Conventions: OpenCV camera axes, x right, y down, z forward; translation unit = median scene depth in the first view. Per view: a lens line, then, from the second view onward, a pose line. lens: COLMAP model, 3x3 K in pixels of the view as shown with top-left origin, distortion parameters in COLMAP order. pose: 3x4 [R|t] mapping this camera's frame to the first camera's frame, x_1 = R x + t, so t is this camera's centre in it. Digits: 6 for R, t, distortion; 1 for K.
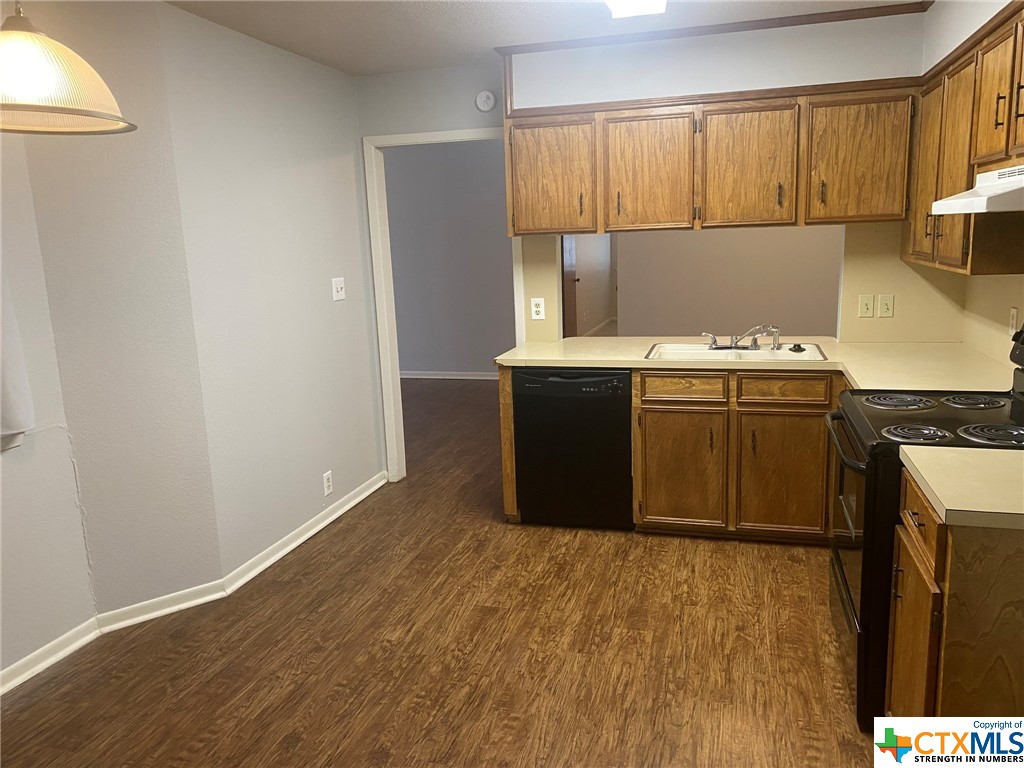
lens RADIAL K [[779.3, 0, 512.5], [0, 779.3, 383.3], [0, 0, 1]] dist [0.009215, 0.004937]
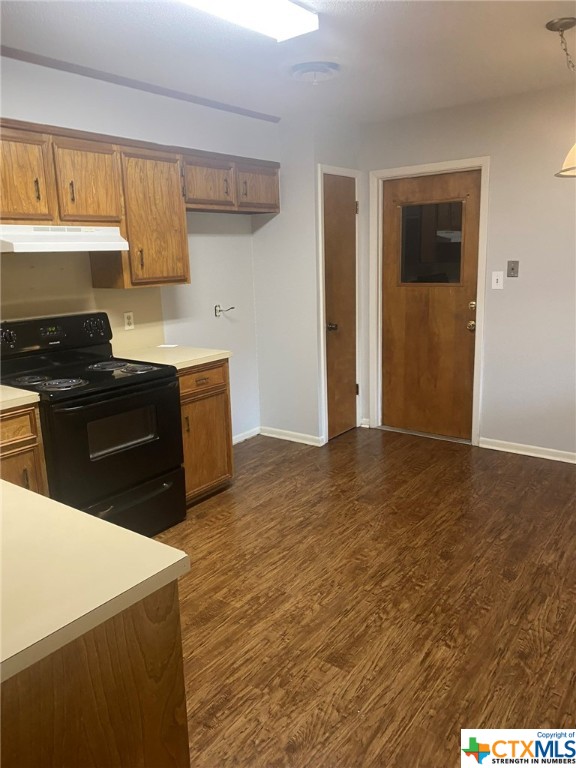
lens RADIAL K [[584.4, 0, 287.8], [0, 584.4, 383.3], [0, 0, 1]] dist [0.009215, 0.004937]
pose [[-0.932243, -0.018822, 0.361344, -0.236575], [0.127762, 0.917197, 0.377394, -0.292272], [-0.338527, 0.397989, -0.852645, 1.607373]]
